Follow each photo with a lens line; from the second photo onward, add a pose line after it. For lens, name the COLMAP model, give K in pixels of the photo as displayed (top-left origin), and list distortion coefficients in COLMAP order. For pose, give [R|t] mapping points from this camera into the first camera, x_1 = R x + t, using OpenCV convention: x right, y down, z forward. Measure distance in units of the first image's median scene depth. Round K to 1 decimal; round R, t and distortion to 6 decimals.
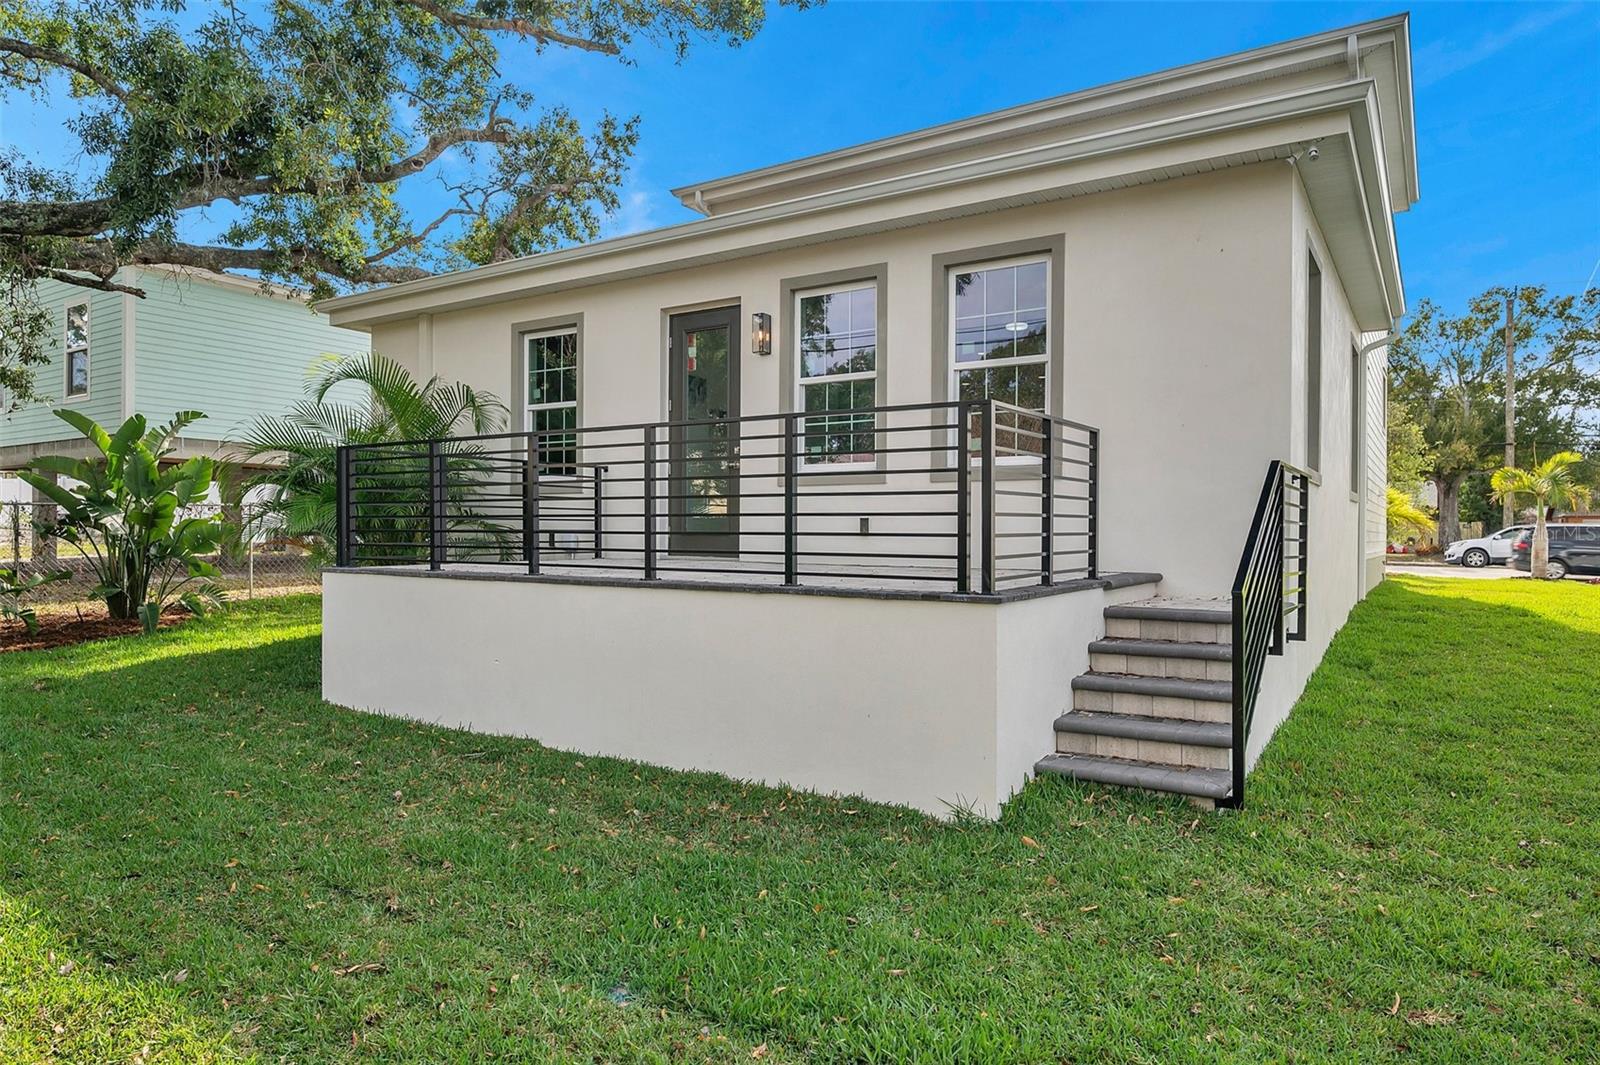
lens RADIAL K [[963.8, 0, 806.7], [0, 963.8, 524.8], [0, 0, 1]] dist [0.031037, -0.003416]
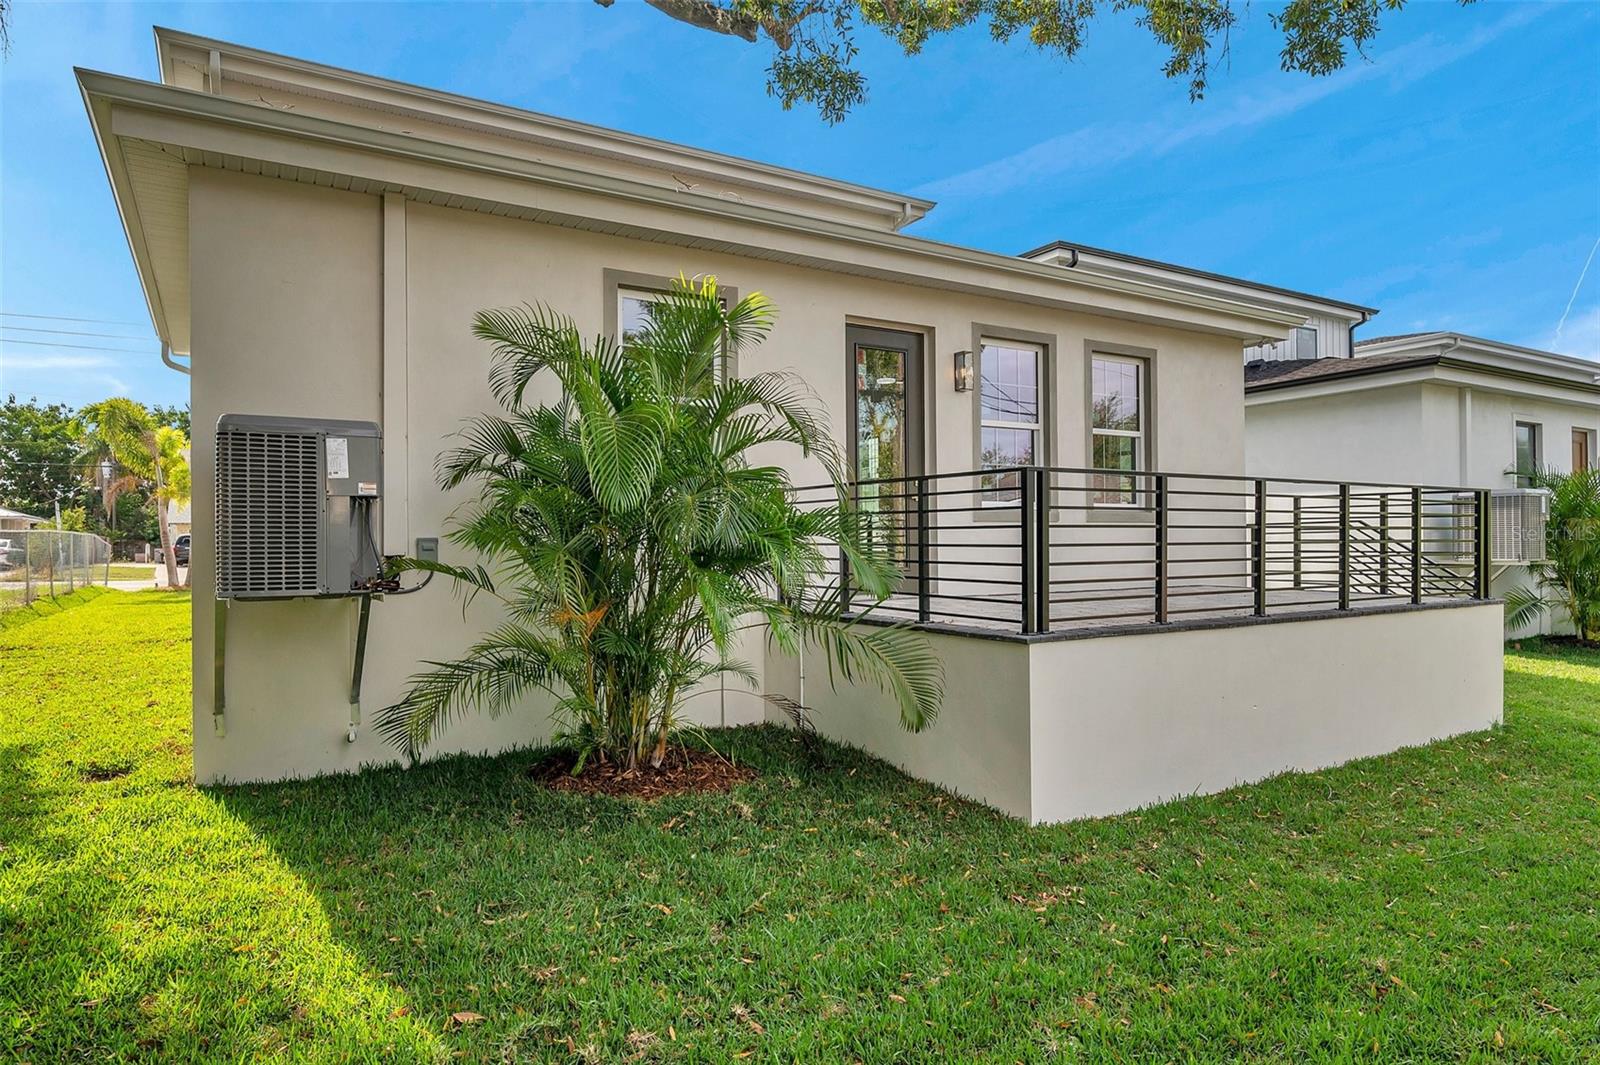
lens RADIAL K [[946.9, 0, 806.8], [0, 946.9, 529.0], [0, 0, 1]] dist [0.005155, 0.002675]
pose [[0.426683, 0.000027, 0.904401, -0.982106], [0.002689, 0.999996, -0.001299, -0.031809], [-0.904397, 0.002986, 0.426681, 0.714011]]
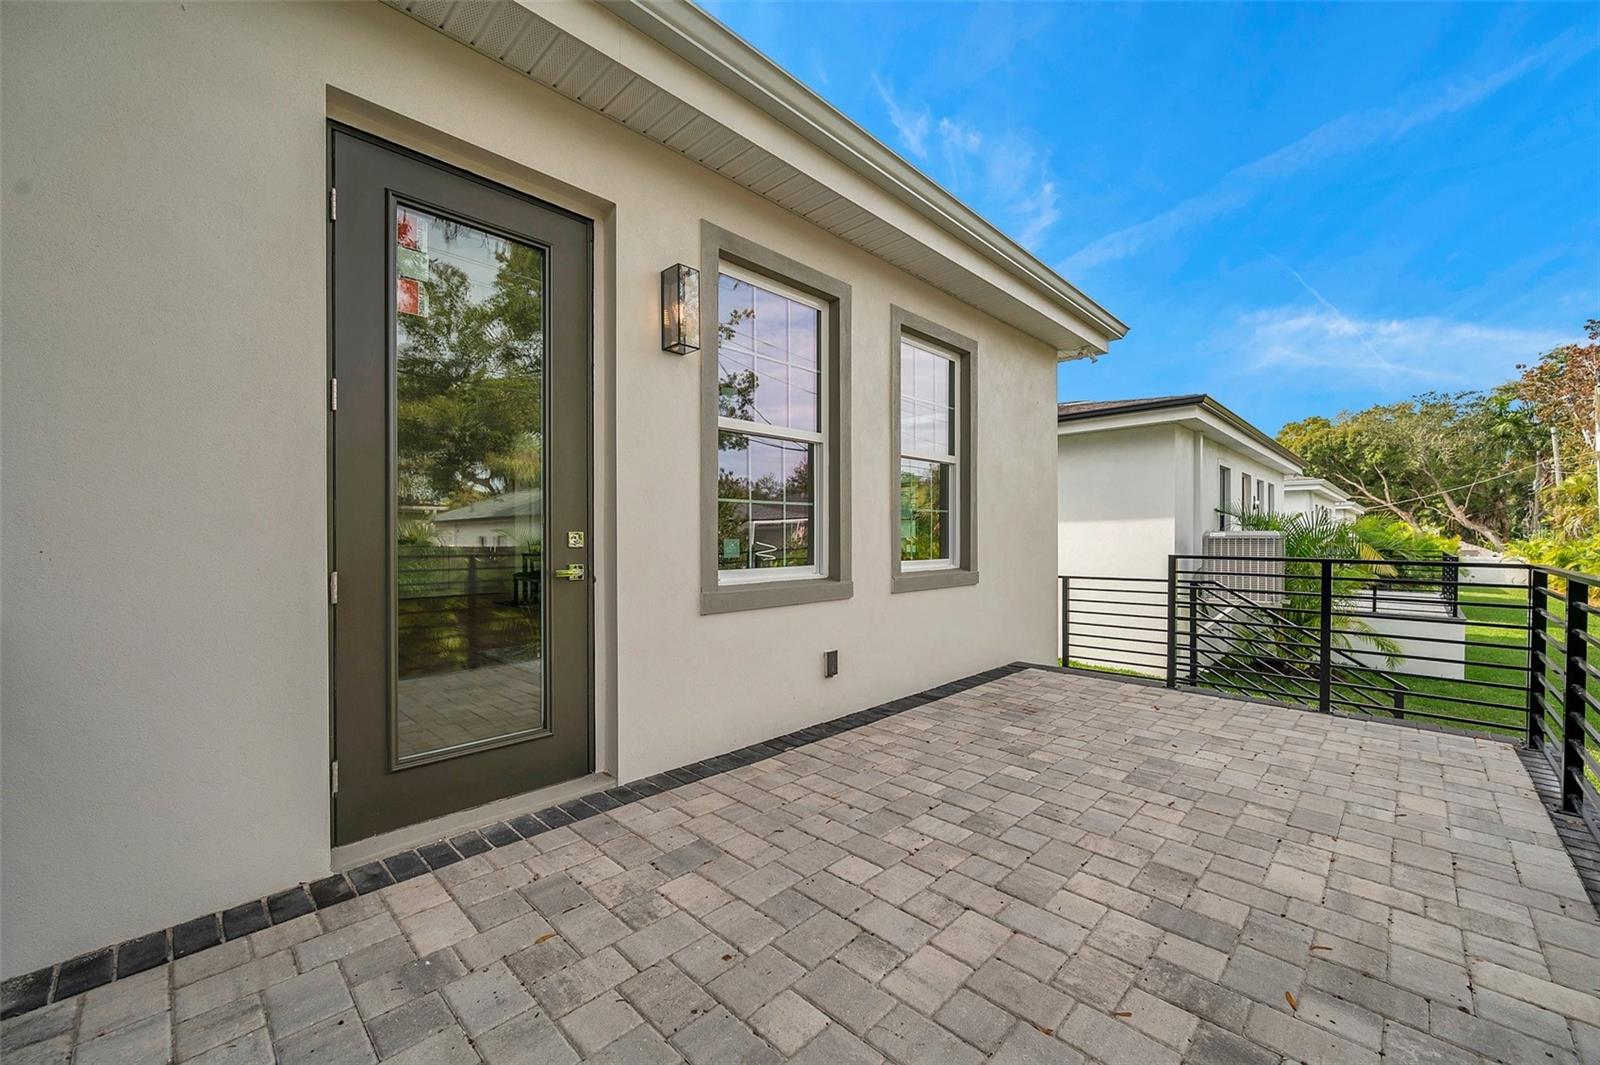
lens RADIAL K [[632.3, 0, 795.4], [0, 632.3, 536.9], [0, 0, 1]] dist [0.002879, 0.000128]
pose [[0.194110, -0.005090, 0.980967, -0.338172], [-0.004886, 0.999969, 0.006156, -0.083507], [-0.980968, -0.005988, 0.194079, 0.863532]]
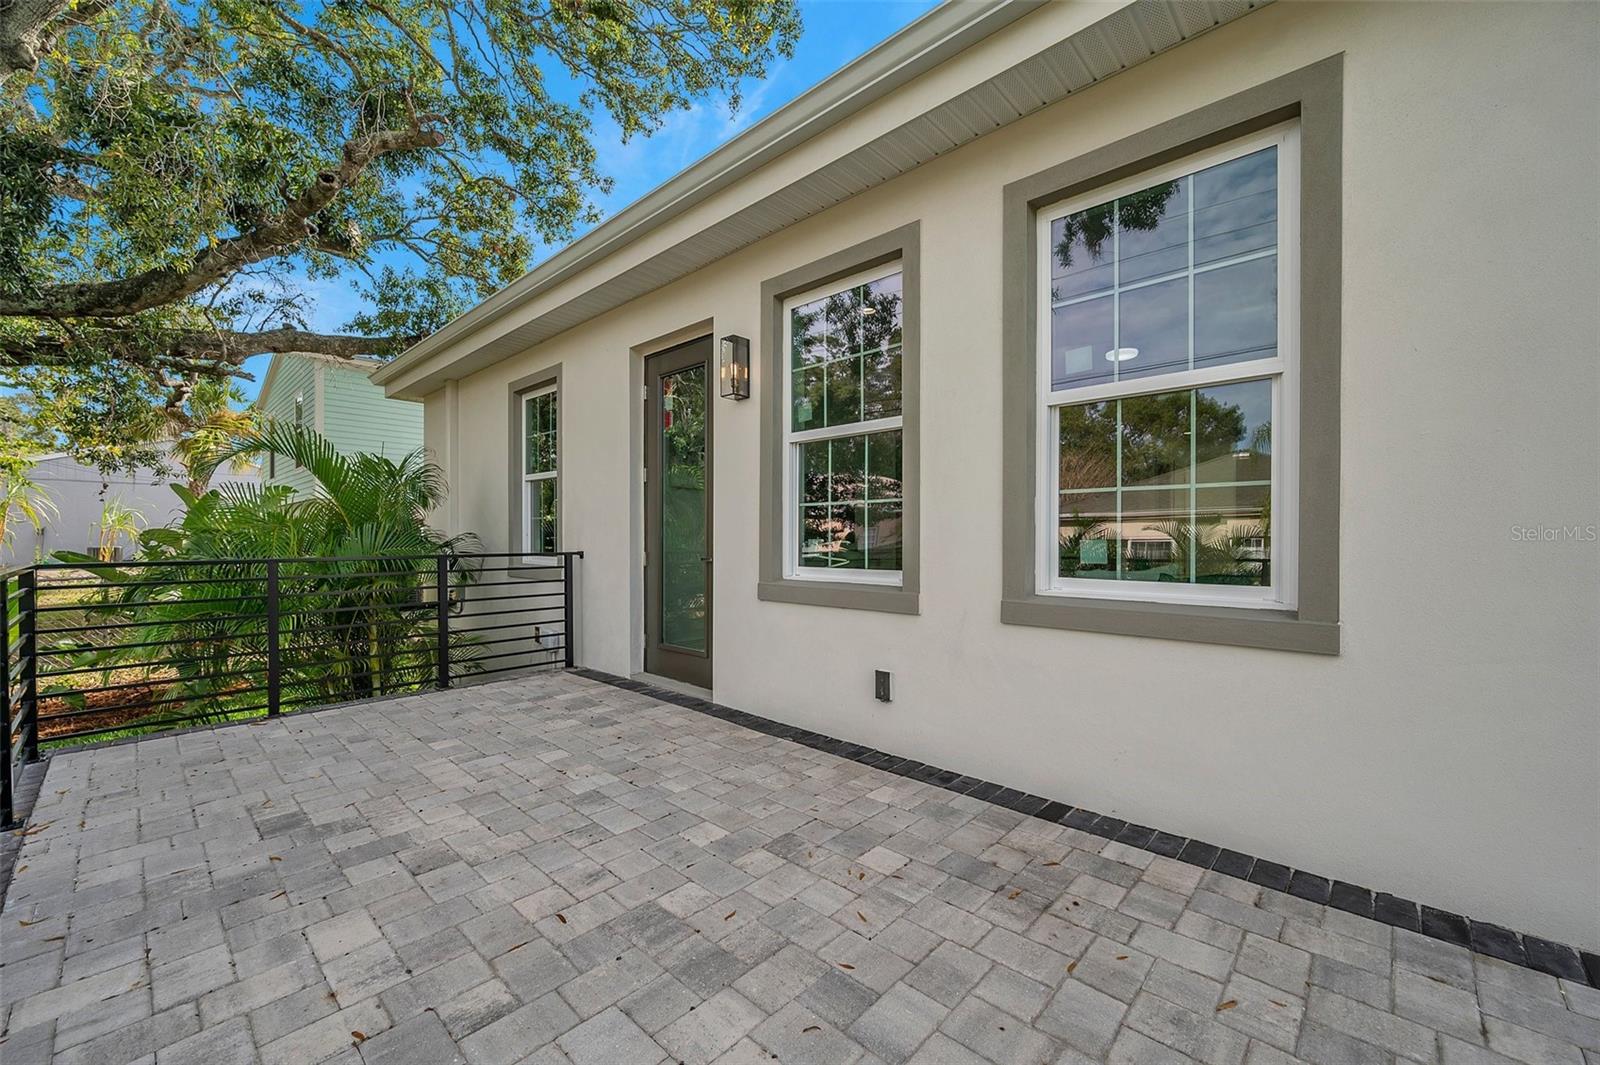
lens RADIAL K [[632.3, 0, 804.2], [0, 632.3, 537.0], [0, 0, 1]] dist [0.002879, 0.000128]
pose [[0.985271, -0.002882, -0.170974, 0.073117], [0.003563, 0.999987, 0.003676, -0.082628], [0.170961, -0.004231, 0.985269, 0.576707]]
